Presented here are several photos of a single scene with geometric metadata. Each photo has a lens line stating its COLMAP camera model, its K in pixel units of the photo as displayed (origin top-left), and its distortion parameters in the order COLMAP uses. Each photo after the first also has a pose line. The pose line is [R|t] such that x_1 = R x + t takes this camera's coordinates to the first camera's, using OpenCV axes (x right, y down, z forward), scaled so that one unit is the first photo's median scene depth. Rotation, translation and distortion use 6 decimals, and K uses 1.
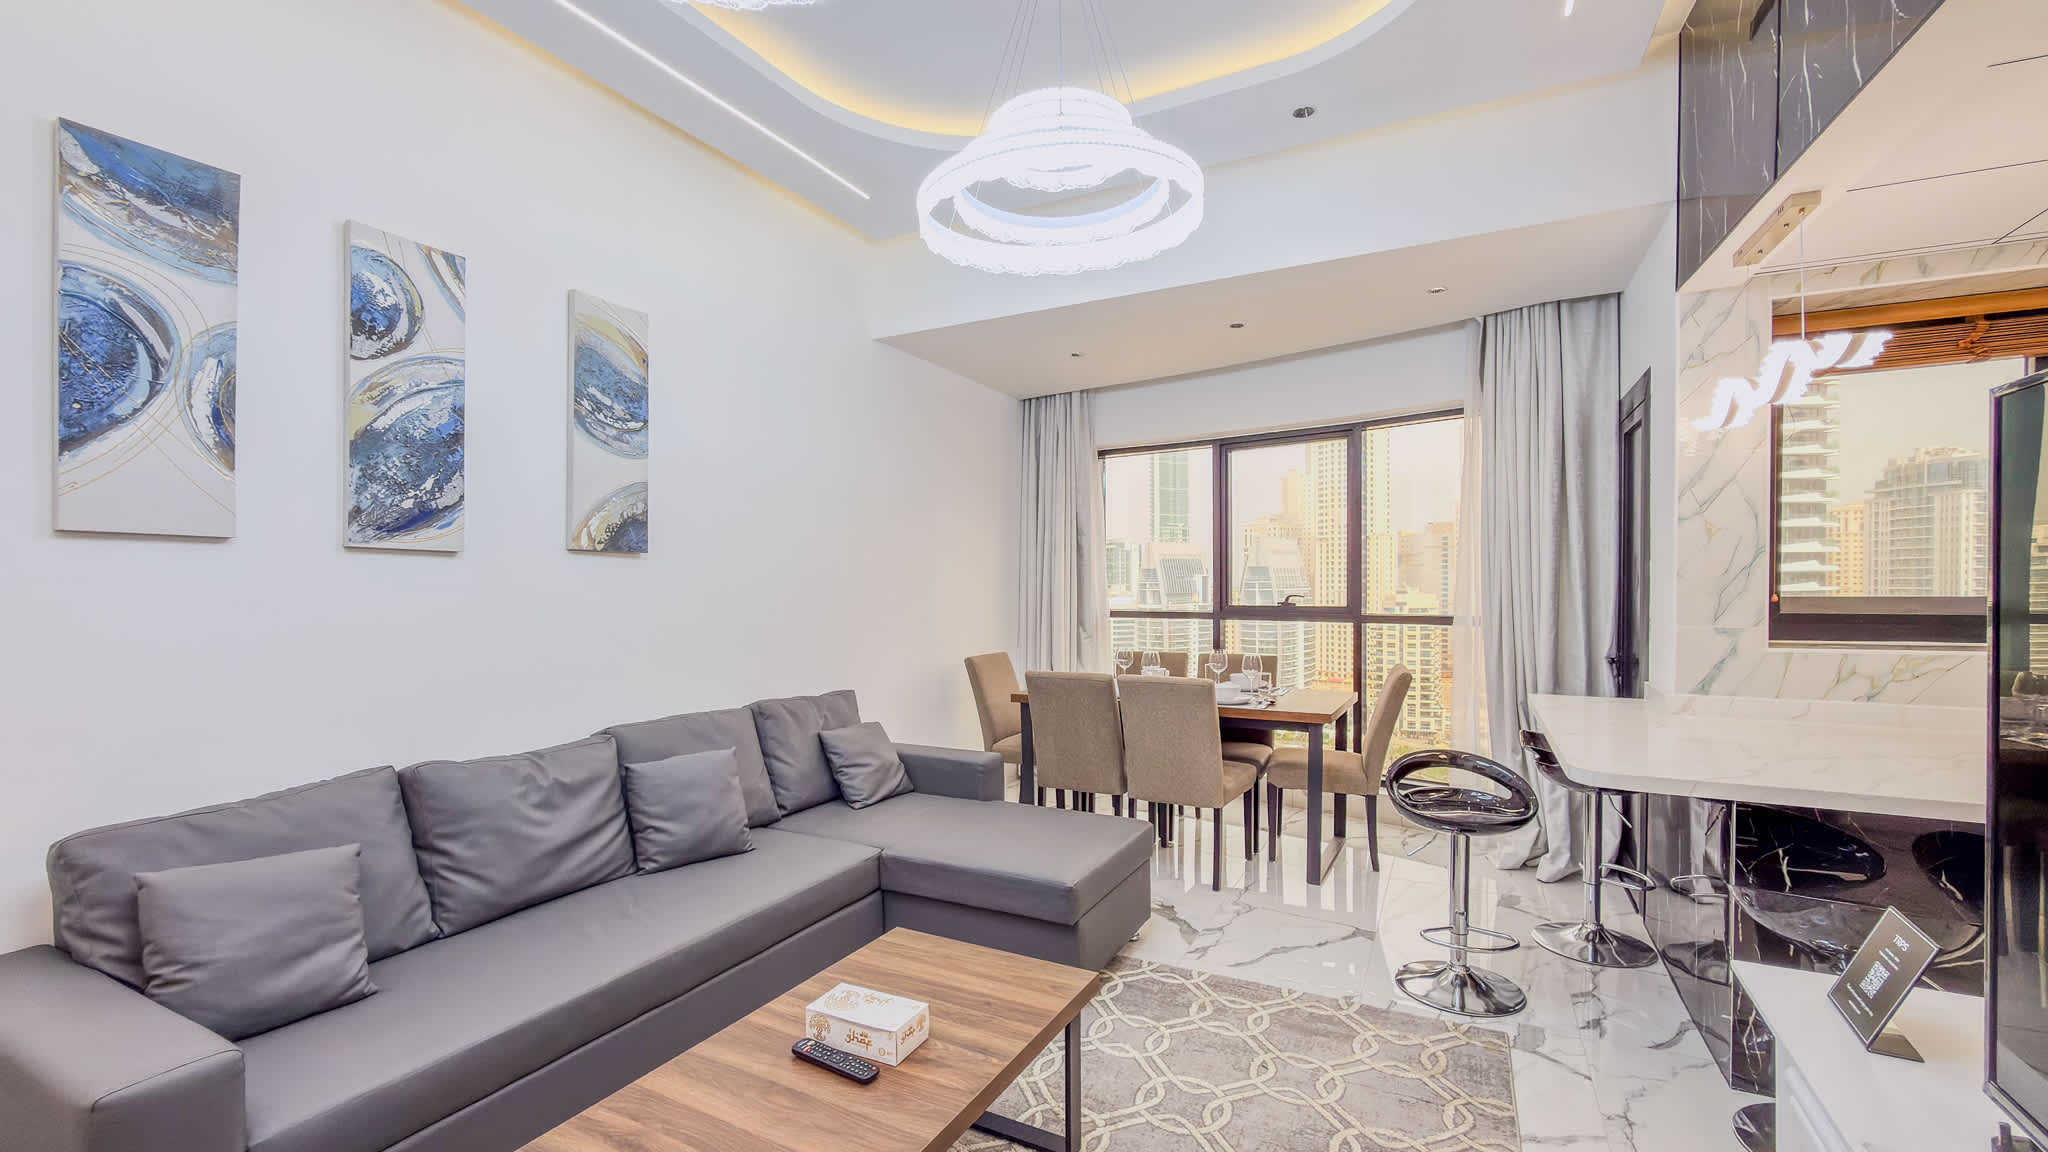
lens RADIAL K [[834.2, 0, 1024.0], [0, 834.2, 576.0], [0, 0, 1]] dist [-0.000166, -0.000172]
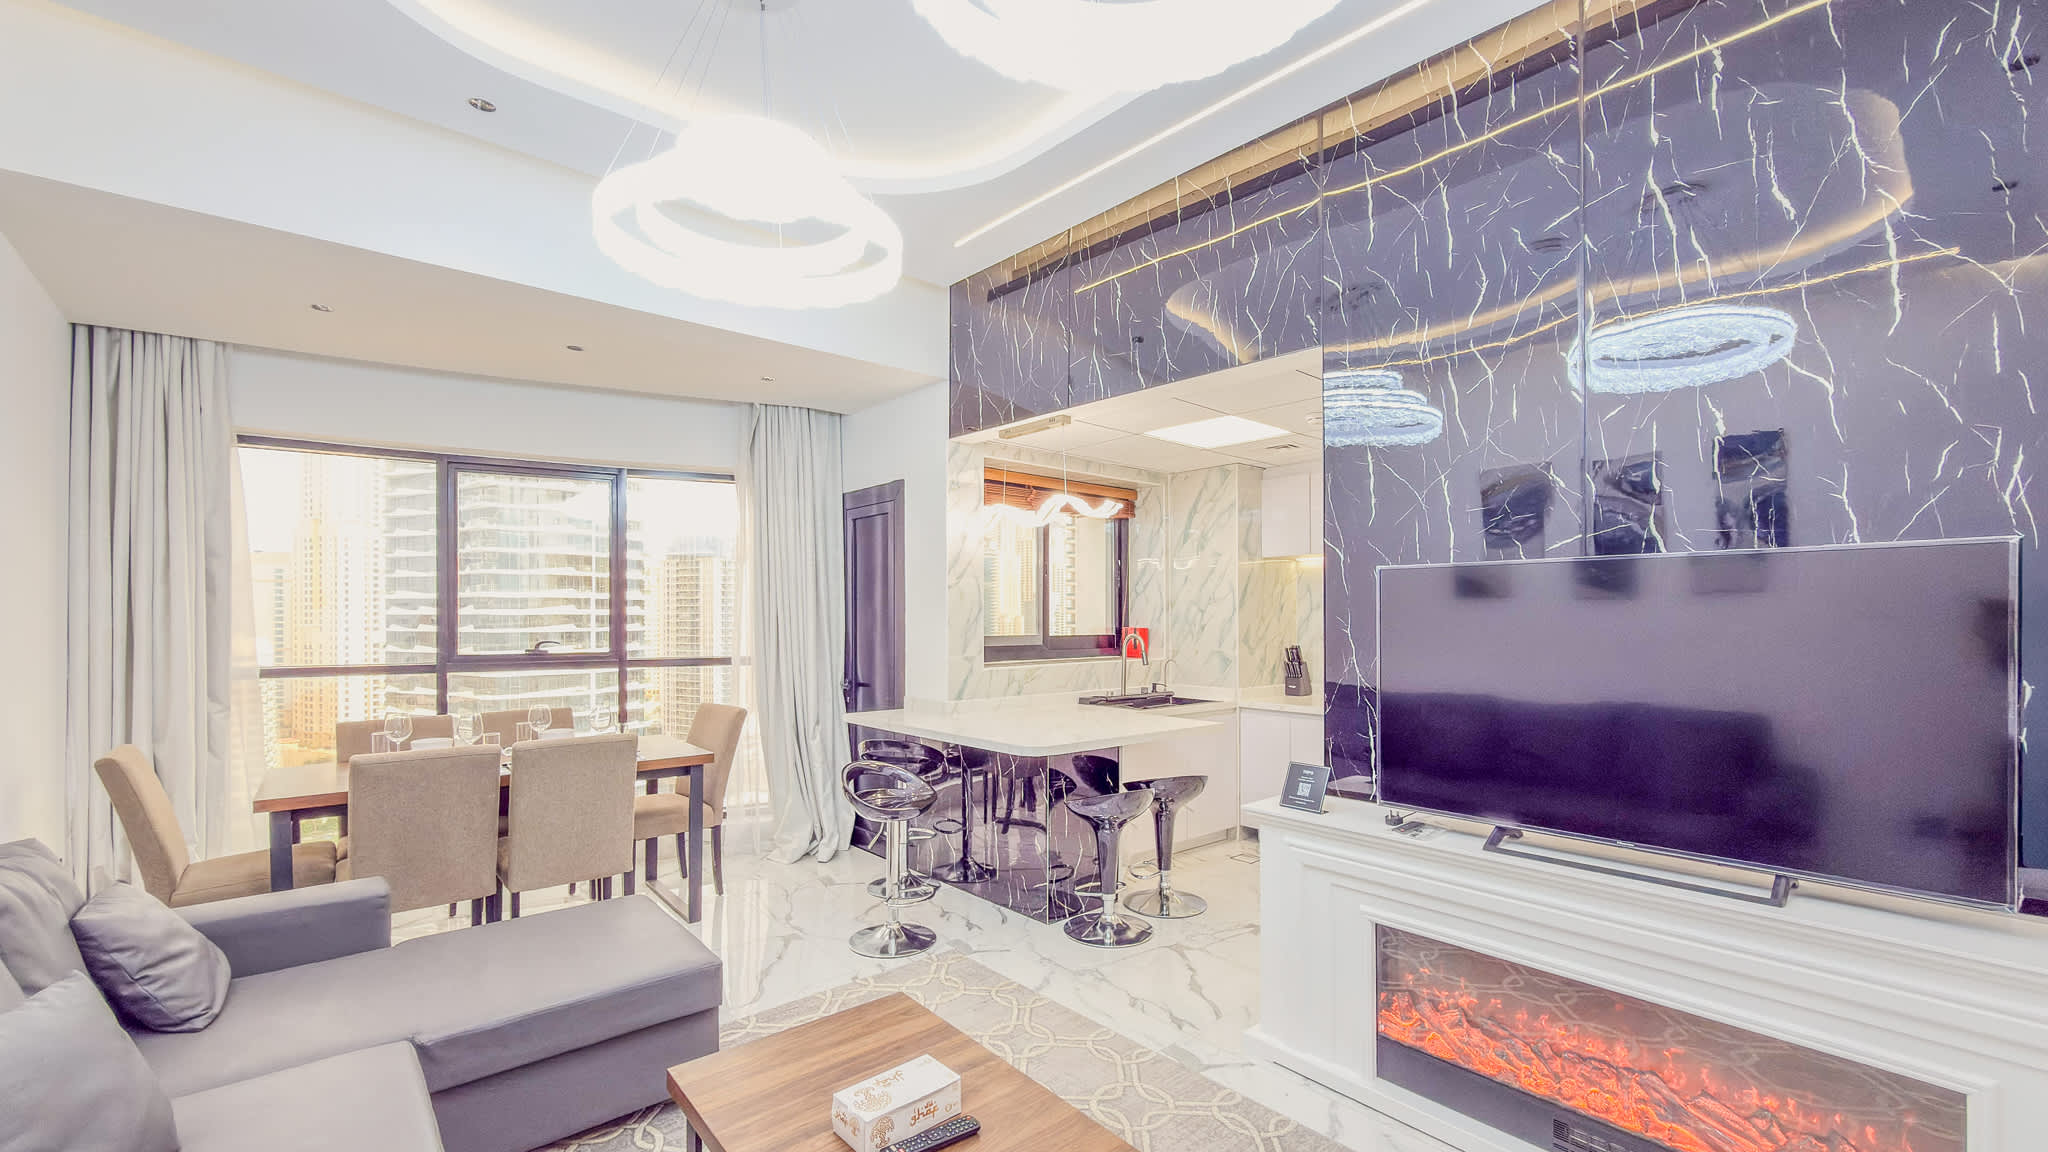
lens RADIAL K [[834.2, 0, 1024.0], [0, 834.2, 576.0], [0, 0, 1]] dist [-0.000166, -0.000172]
pose [[0.378513, 0.055450, 0.923934, -0.390937], [-0.008132, 0.998365, -0.056586, -0.001423], [-0.925560, 0.013905, 0.378344, 0.192859]]
